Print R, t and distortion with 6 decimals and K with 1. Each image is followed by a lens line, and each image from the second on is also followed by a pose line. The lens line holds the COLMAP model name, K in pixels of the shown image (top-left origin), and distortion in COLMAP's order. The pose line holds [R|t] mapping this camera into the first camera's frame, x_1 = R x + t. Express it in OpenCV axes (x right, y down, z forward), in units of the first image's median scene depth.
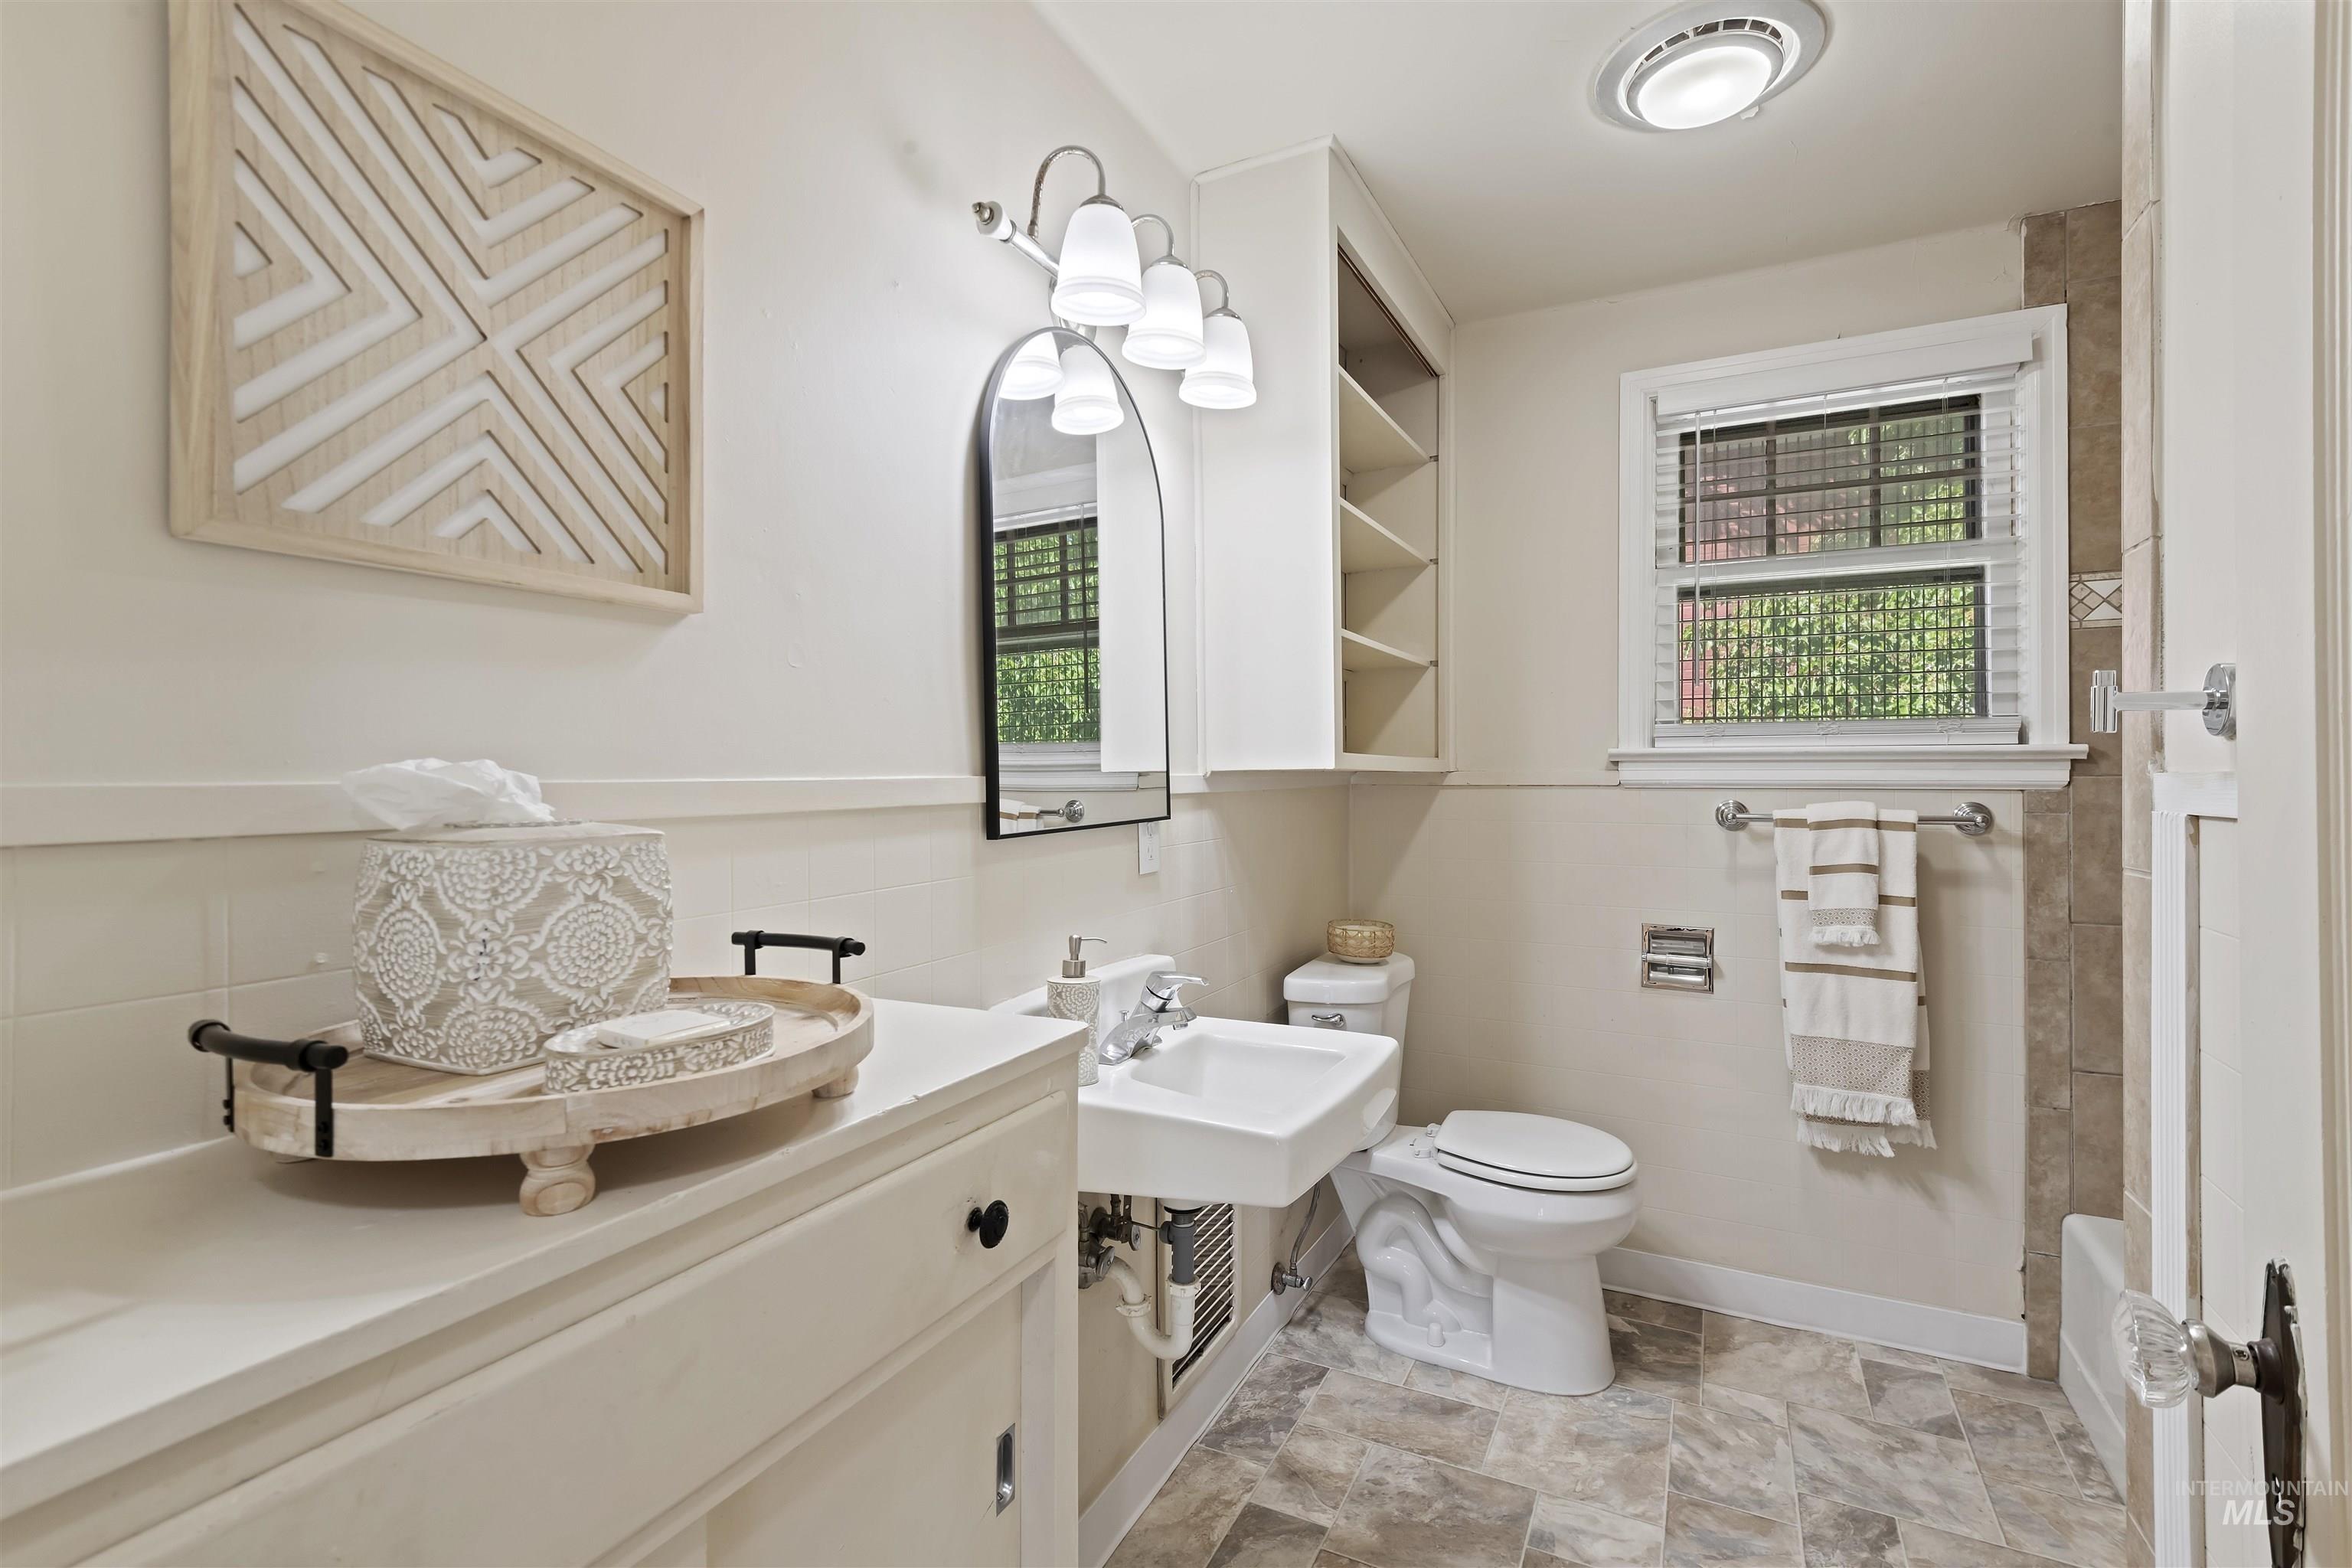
lens RADIAL K [[1095.9, 0, 1157.7], [0, 1095.9, 779.6], [0, 0, 1]] dist [0.025322, -0.003370]
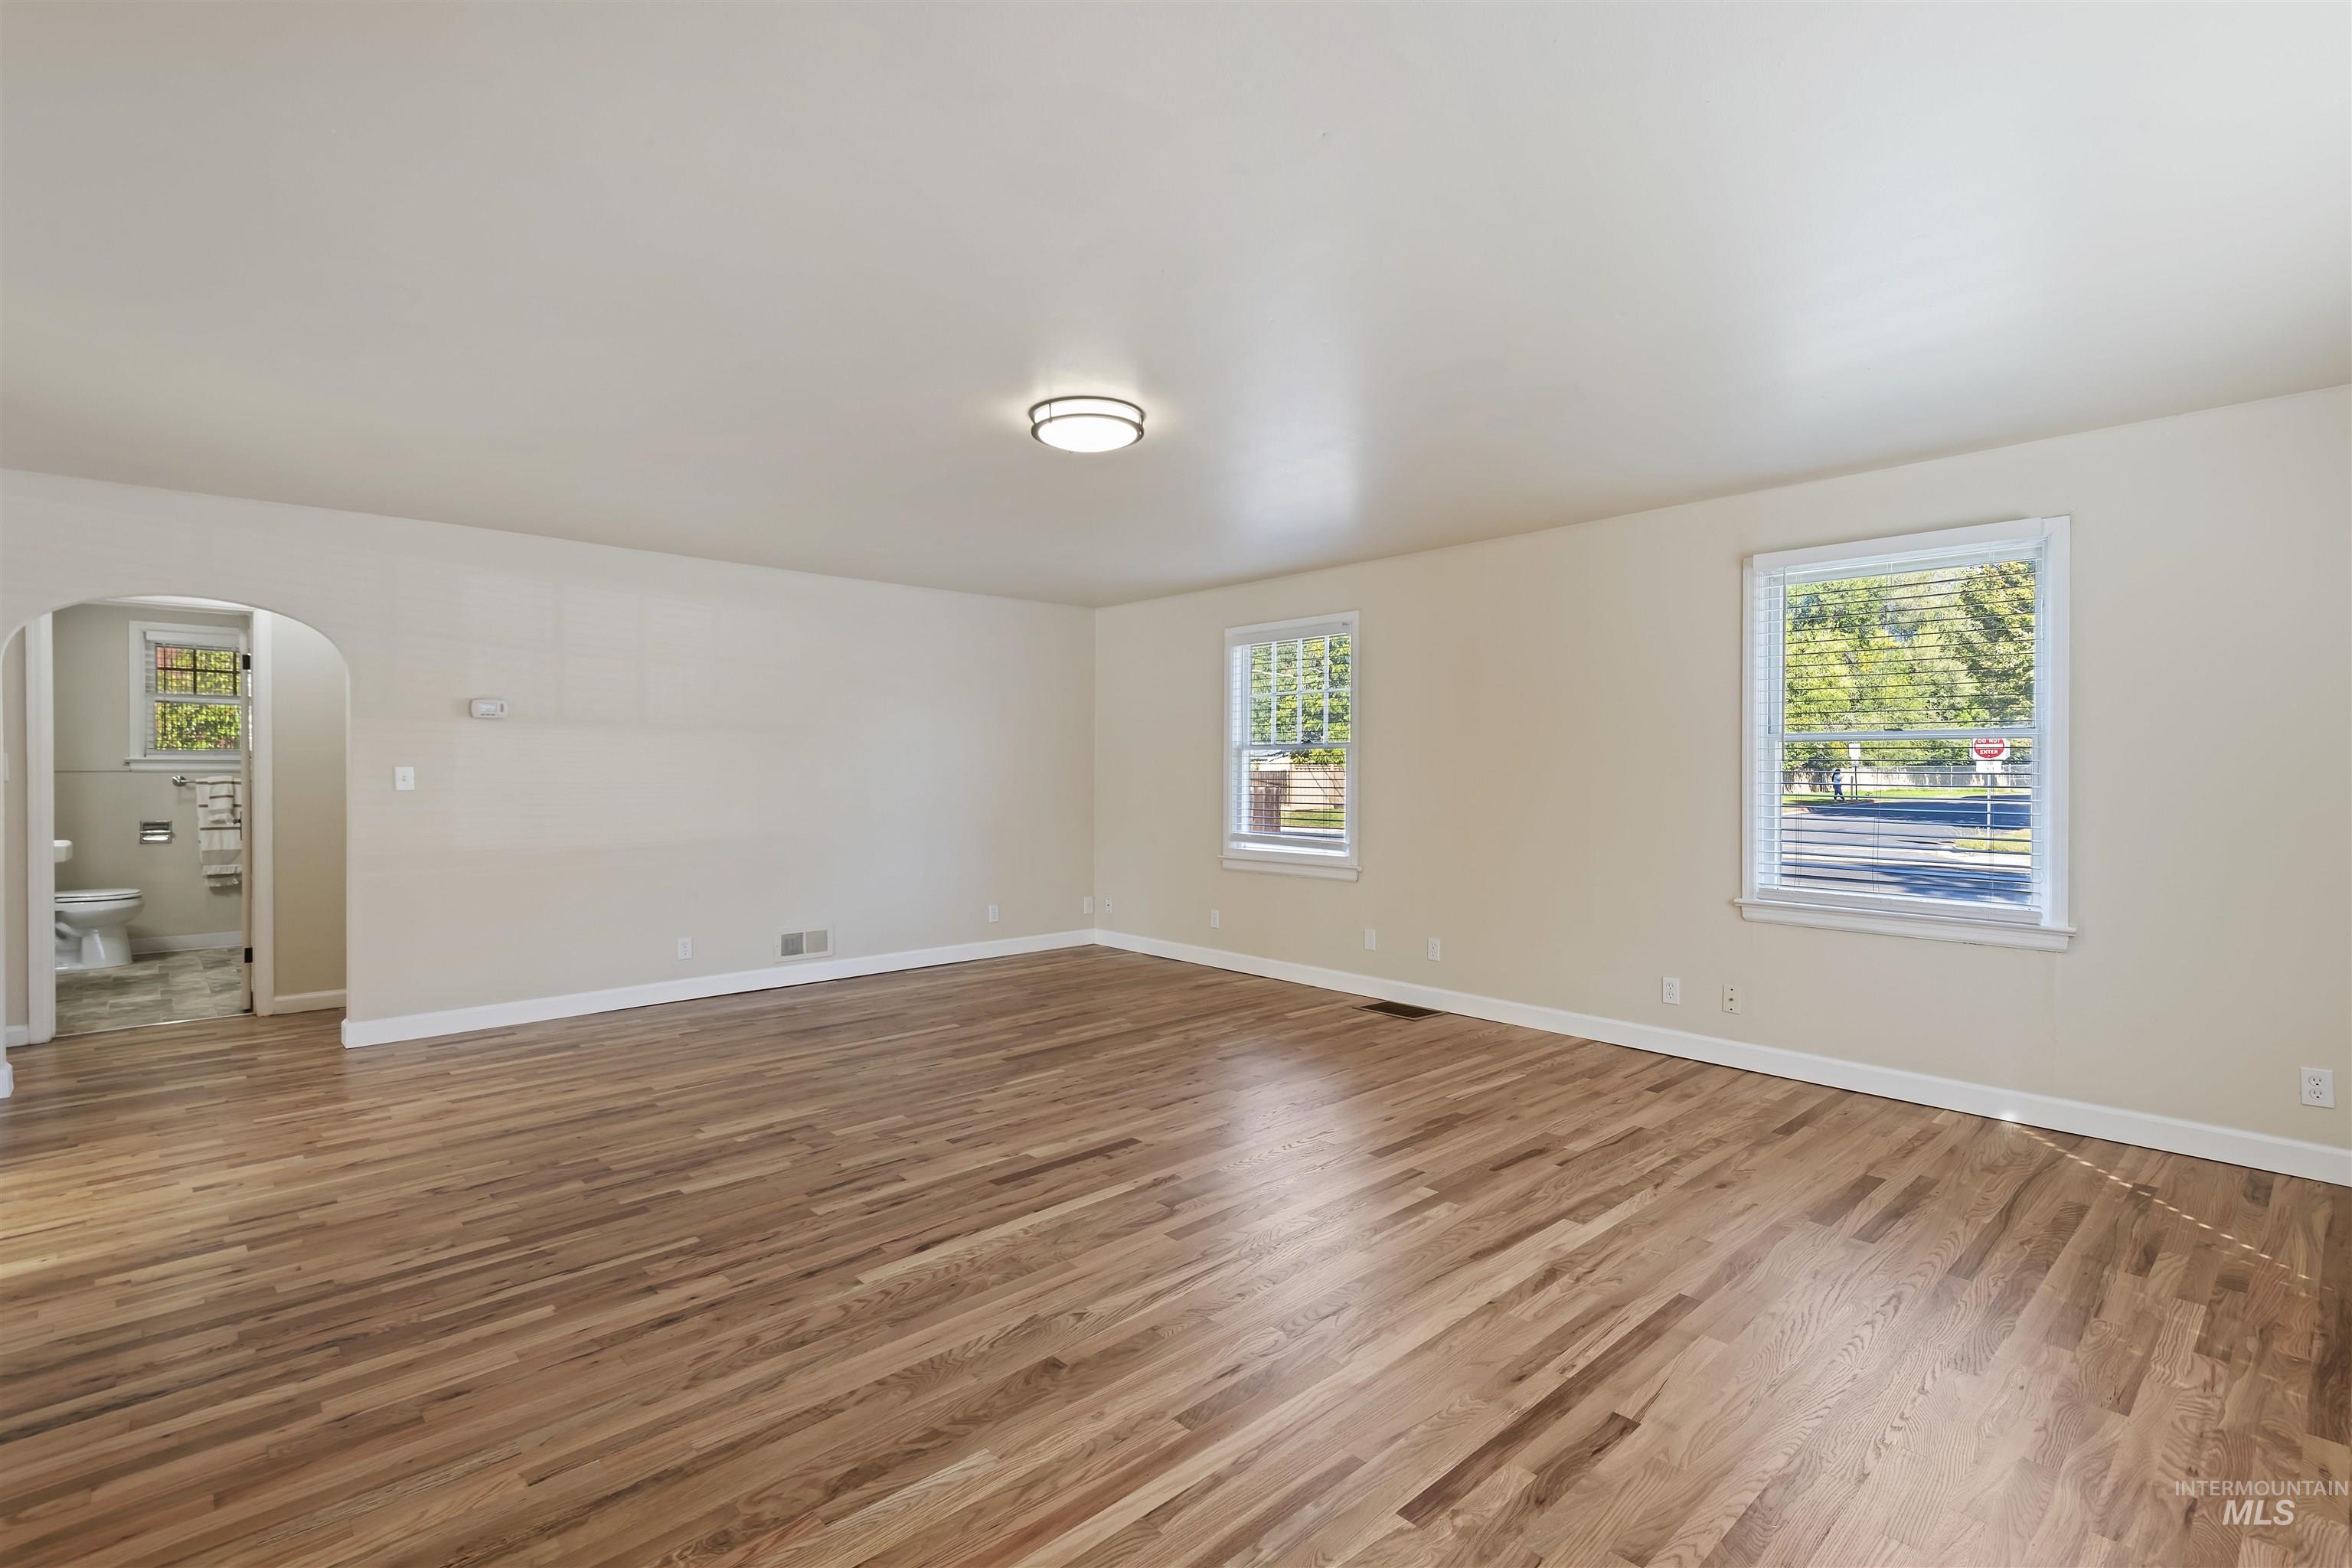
lens RADIAL K [[1095.9, 0, 1172.5], [0, 1095.9, 776.3], [0, 0, 1]] dist [0.025322, -0.003370]
pose [[0.357284, -0.004626, 0.933985, -1.408598], [-0.005195, 0.999962, 0.006940, -0.016364], [-0.933982, -0.007332, 0.357246, -2.723018]]
